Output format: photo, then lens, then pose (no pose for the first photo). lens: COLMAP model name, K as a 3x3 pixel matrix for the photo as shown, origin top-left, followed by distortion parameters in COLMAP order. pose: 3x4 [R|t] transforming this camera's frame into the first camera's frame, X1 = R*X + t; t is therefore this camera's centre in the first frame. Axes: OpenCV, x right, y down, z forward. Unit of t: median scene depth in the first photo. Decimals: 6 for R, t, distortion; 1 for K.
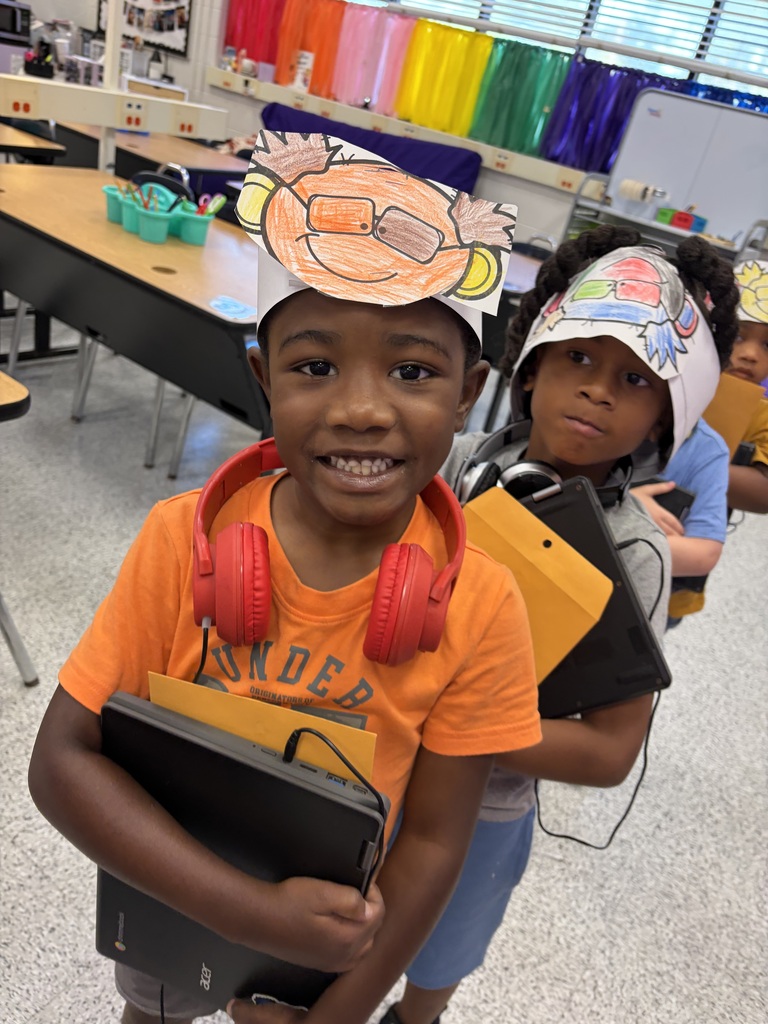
lens RADIAL K [[748.2, 0, 388.0], [0, 748.2, 498.6], [0, 0, 1]] dist [0.028126, -0.060360]
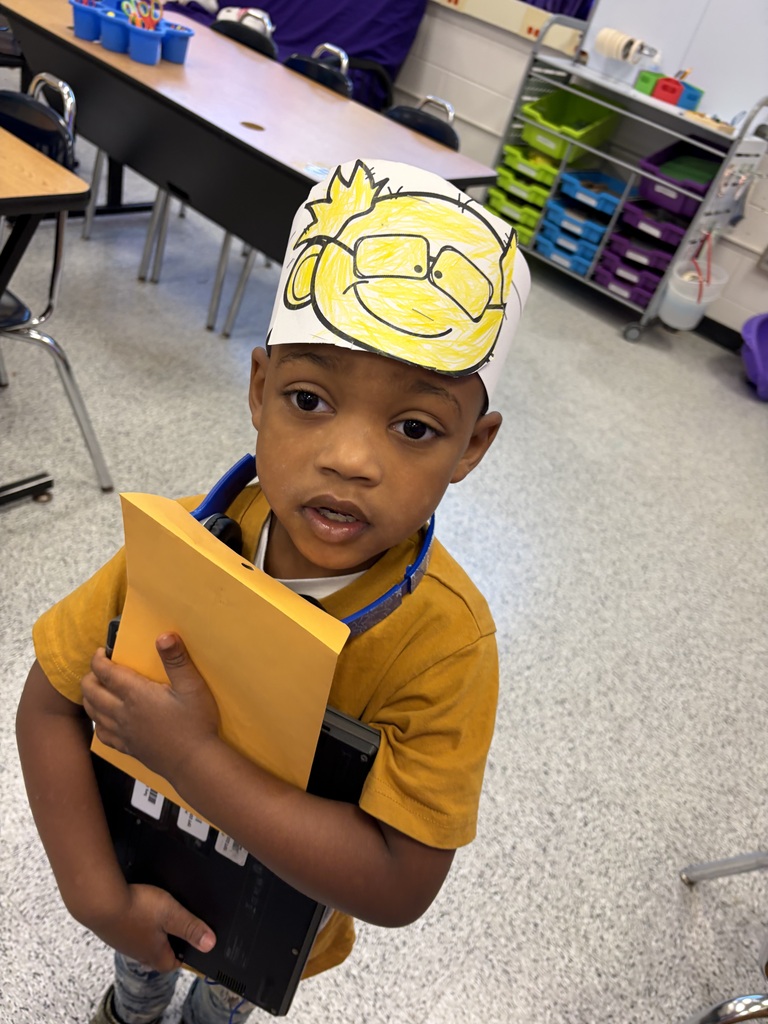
lens RADIAL K [[754.7, 0, 384.0], [0, 754.7, 512.0], [0, 0, 1]] dist [0.007827, -0.033547]
pose [[0.997697, 0.066785, -0.011856, 0.253860], [-0.063927, 0.984252, 0.164805, -0.114080], [0.022676, -0.163667, 0.986255, 0.336288]]
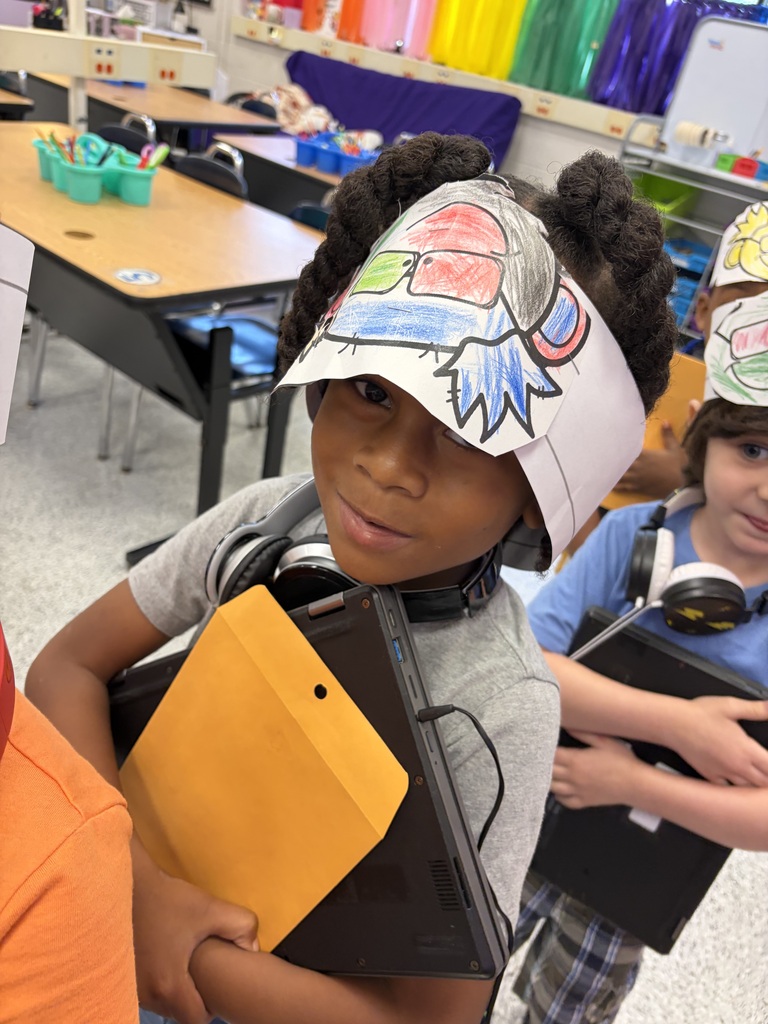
lens RADIAL K [[767.0, 0, 384.0], [0, 767.0, 512.0], [0, 0, 1]] dist [0.008868, -0.040849]
pose [[0.996654, 0.008631, -0.081275, 0.080858], [-0.004345, 0.998597, 0.052770, -0.024477], [0.081616, -0.052240, 0.995294, 0.097236]]
